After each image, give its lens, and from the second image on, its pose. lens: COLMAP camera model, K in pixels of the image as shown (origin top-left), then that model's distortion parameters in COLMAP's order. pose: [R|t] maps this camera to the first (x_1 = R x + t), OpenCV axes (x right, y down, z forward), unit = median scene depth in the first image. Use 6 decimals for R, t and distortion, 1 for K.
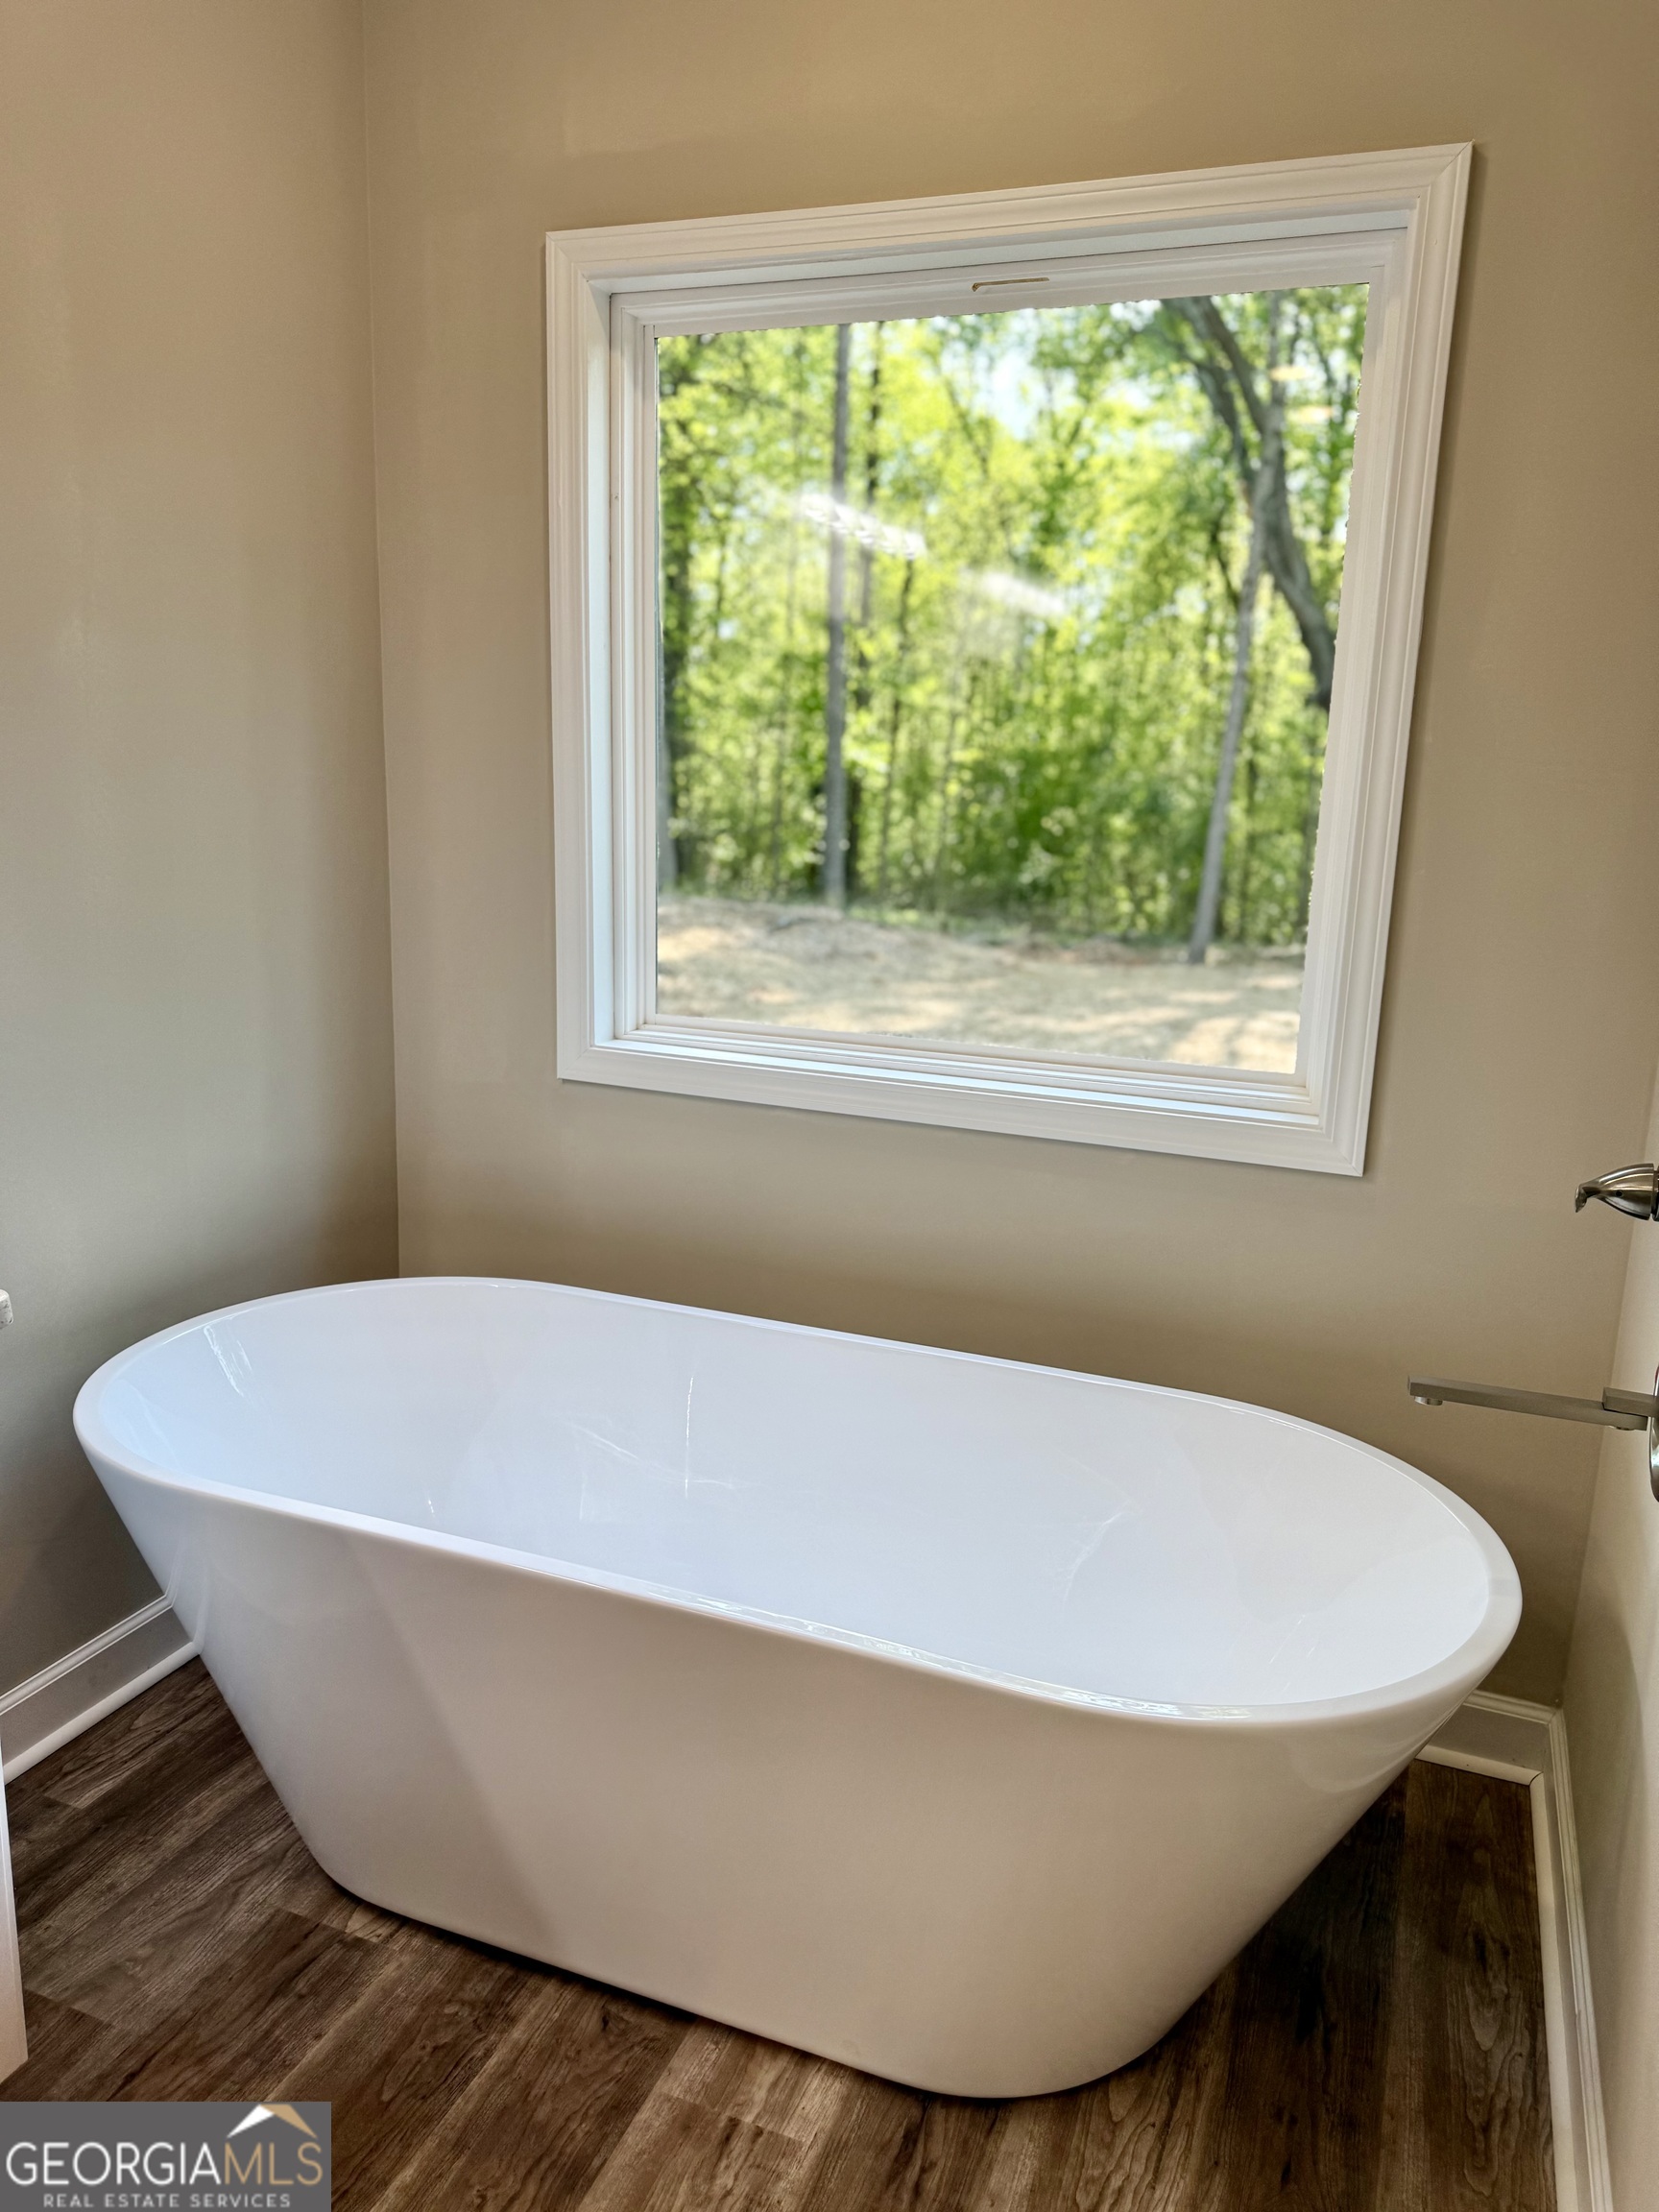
lens RADIAL K [[1585.9, 0, 826.2], [0, 1585.9, 1117.5], [0, 0, 1]] dist [0.074037, -0.100041]
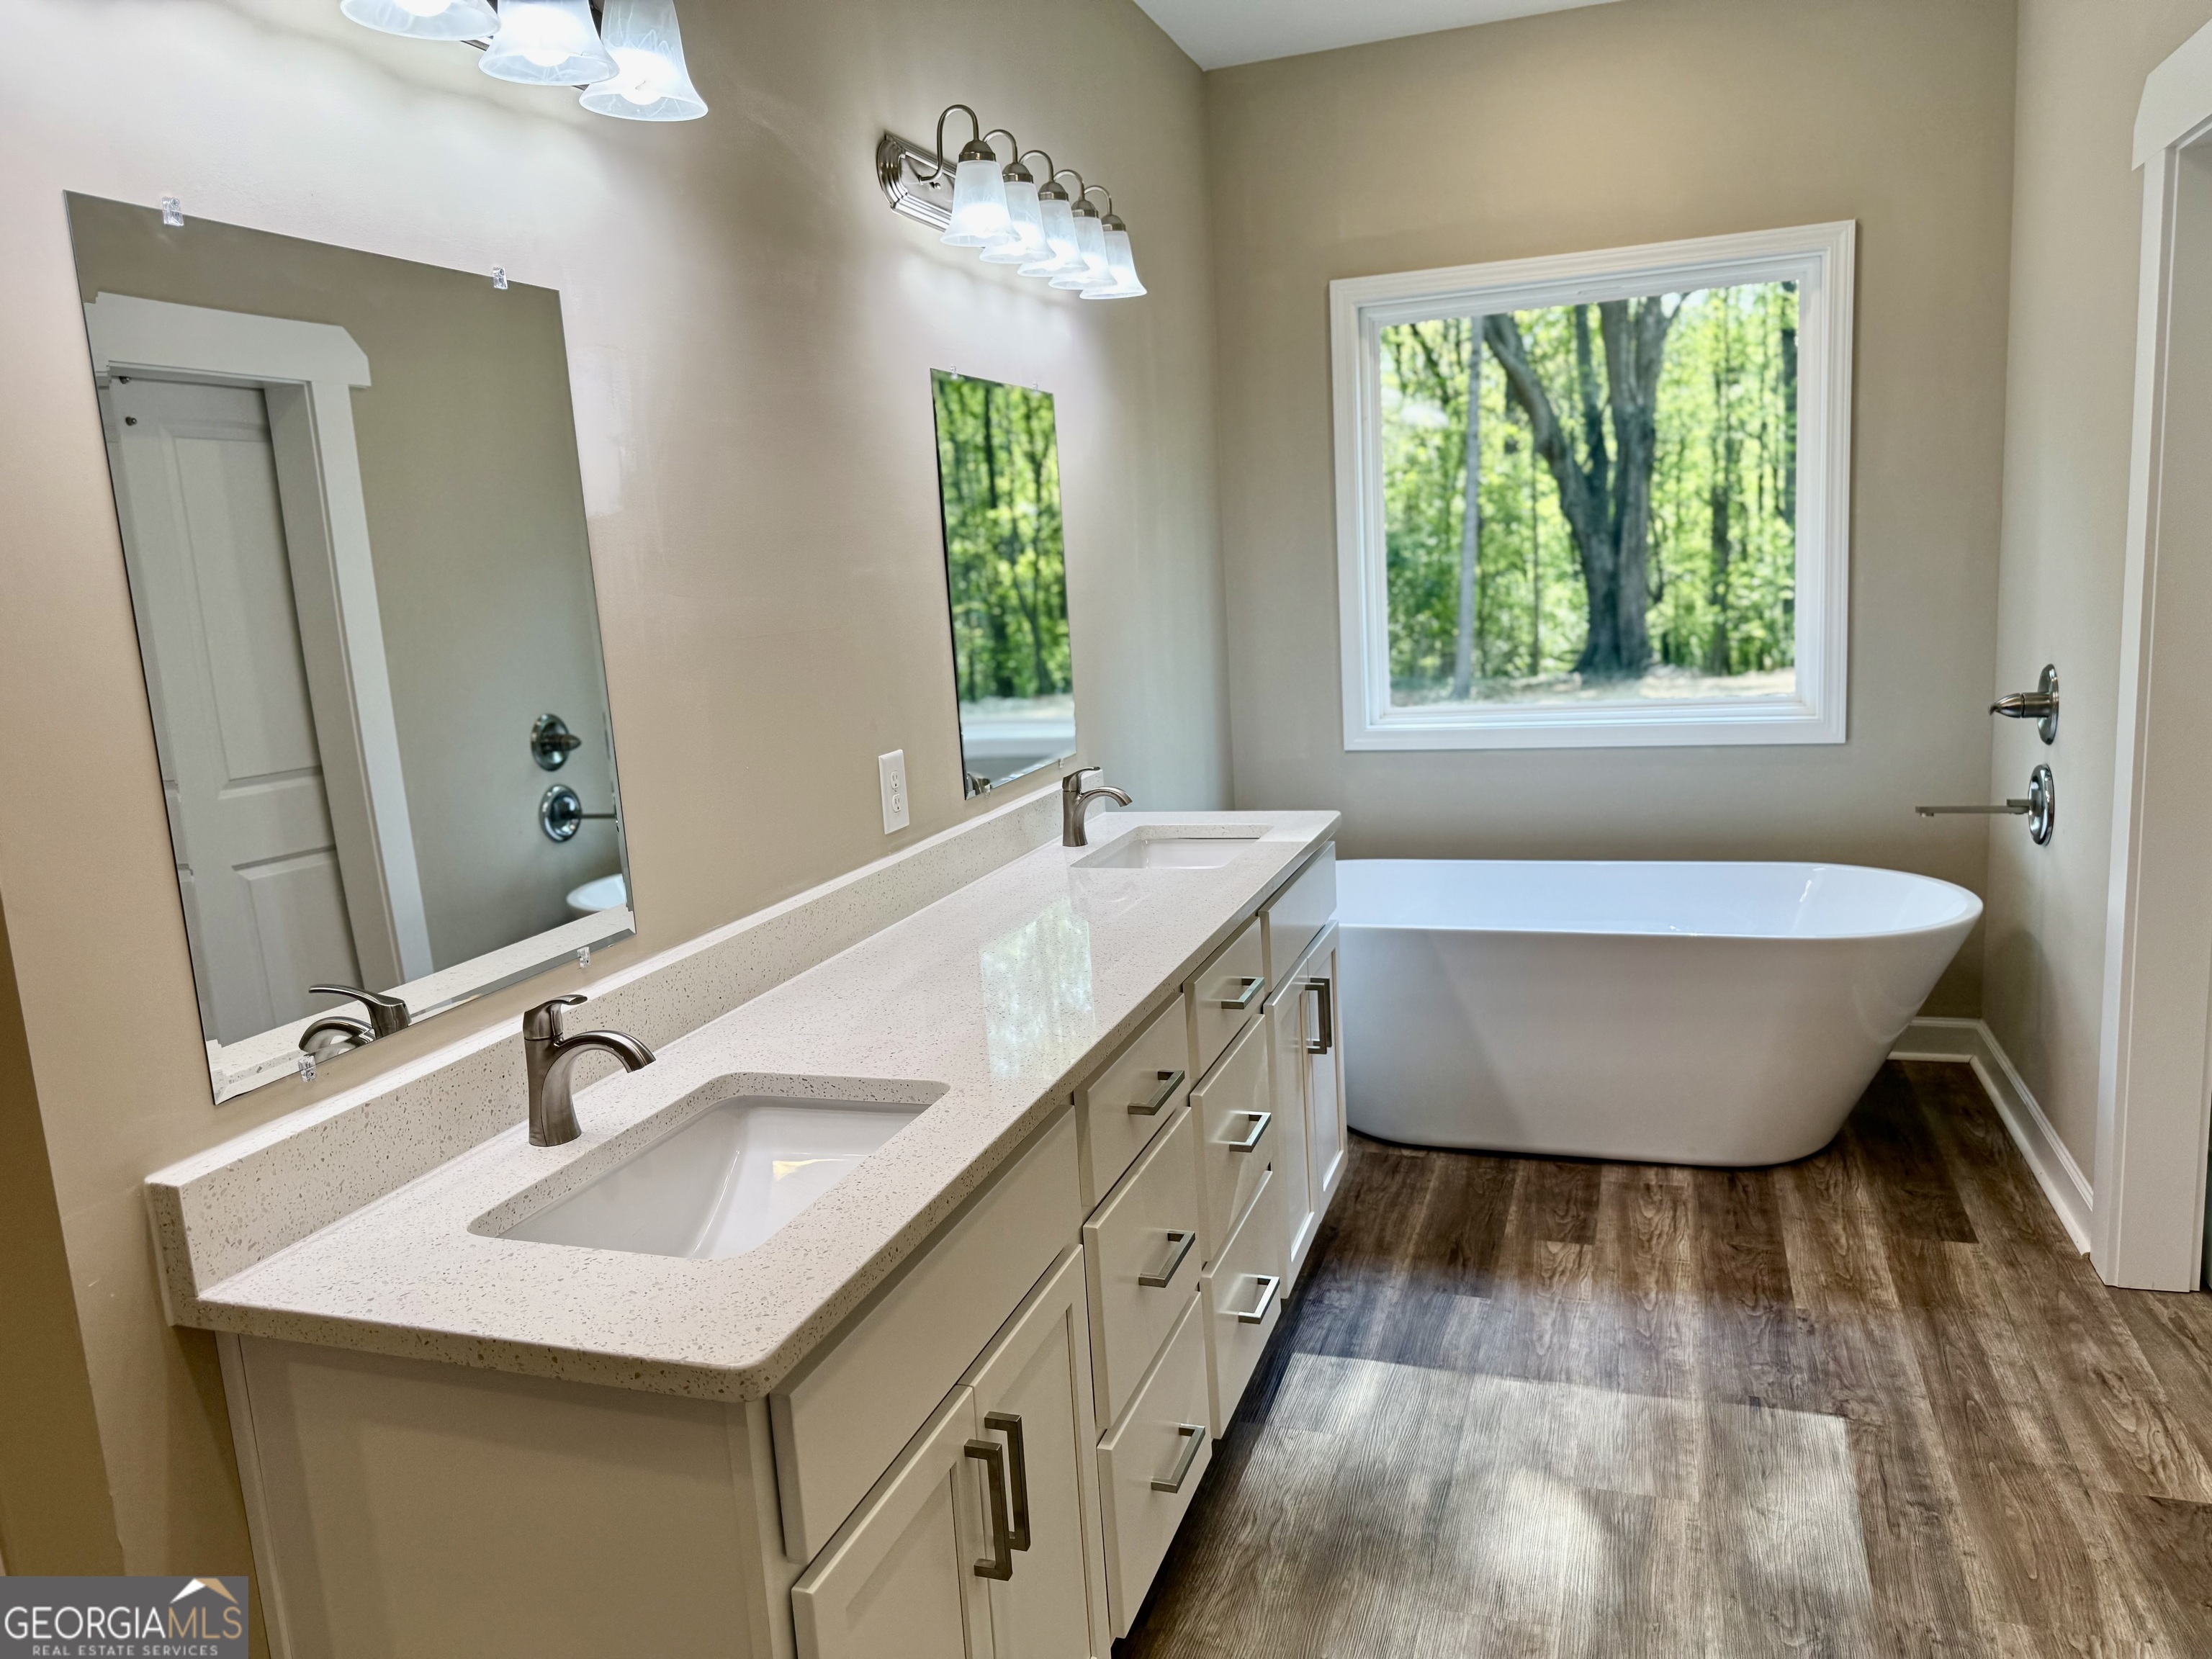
lens RADIAL K [[1585.9, 0, 1095.4], [0, 1585.9, 837.2], [0, 0, 1]] dist [0.074037, -0.100041]
pose [[0.994398, -0.100643, 0.032291, -0.645674], [0.101734, 0.994225, -0.034151, 0.128393], [-0.028667, 0.037245, 0.998895, -0.900752]]
